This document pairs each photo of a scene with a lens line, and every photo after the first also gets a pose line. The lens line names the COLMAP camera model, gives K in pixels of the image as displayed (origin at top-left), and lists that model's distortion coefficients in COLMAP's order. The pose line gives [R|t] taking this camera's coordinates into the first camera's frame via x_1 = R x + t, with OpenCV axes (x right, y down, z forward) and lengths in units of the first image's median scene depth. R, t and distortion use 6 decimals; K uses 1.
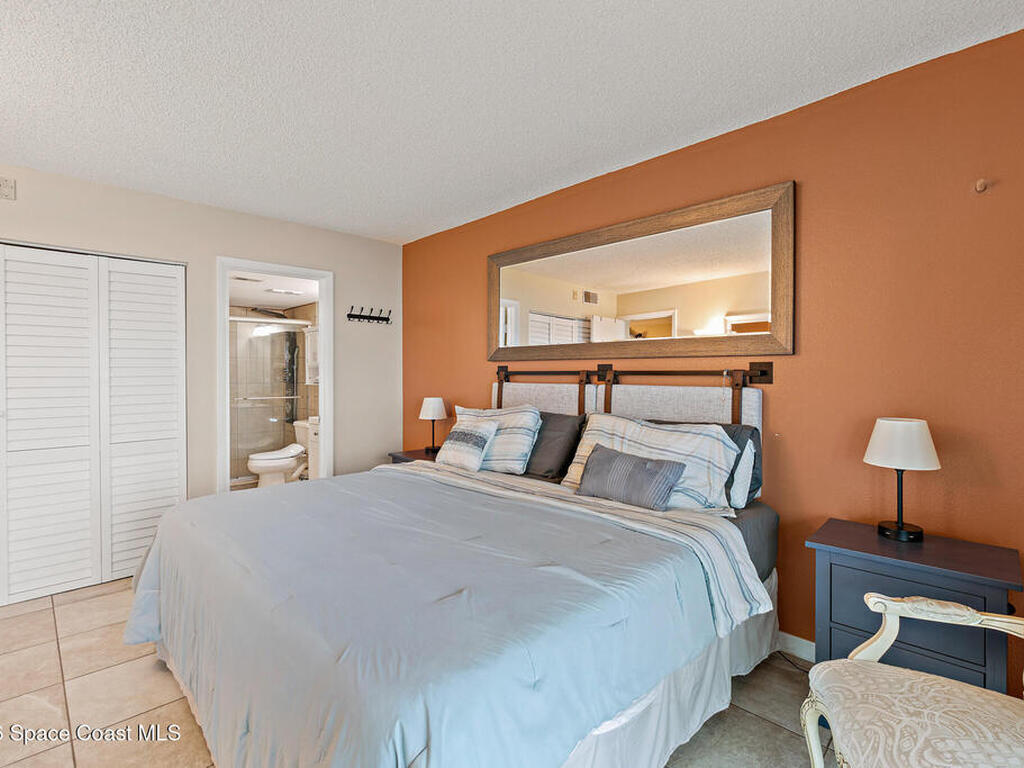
lens RADIAL K [[499.0, 0, 513.1], [0, 499.0, 381.1], [0, 0, 1]] dist [-0.001719, -0.000074]
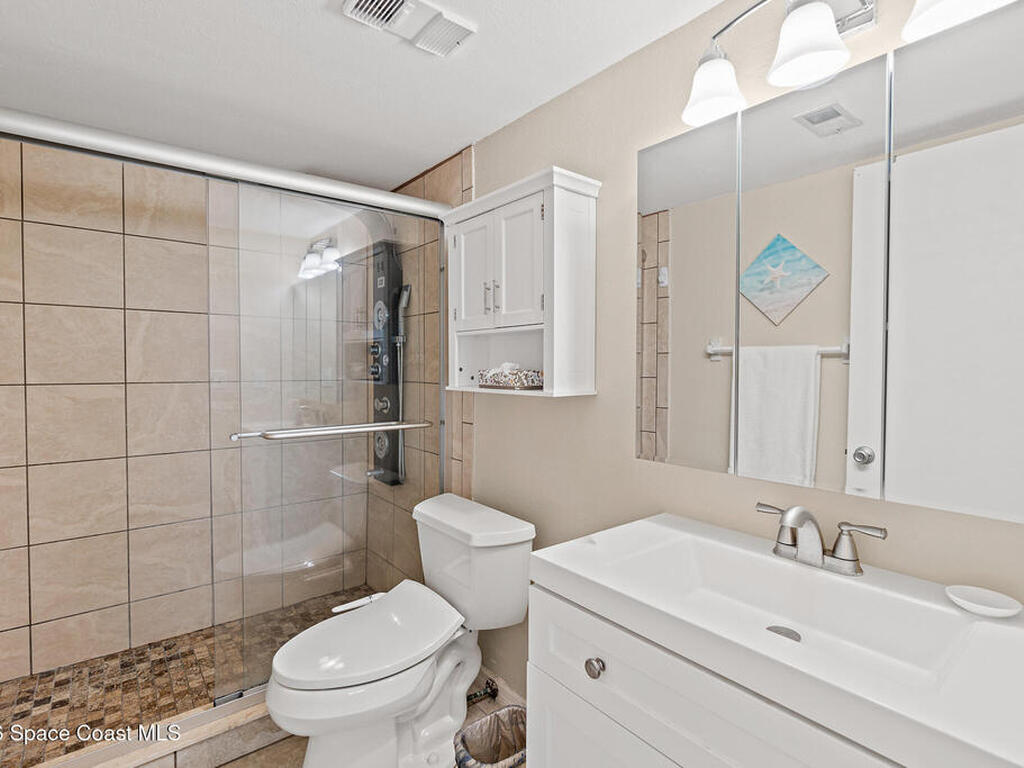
lens RADIAL K [[499.0, 0, 510.6], [0, 499.0, 380.6], [0, 0, 1]] dist [-0.001719, -0.000074]
pose [[0.995388, 0.008134, -0.095590, -0.314787], [-0.006574, 0.999840, 0.016623, -0.004706], [0.095710, -0.015918, 0.995282, 0.624622]]
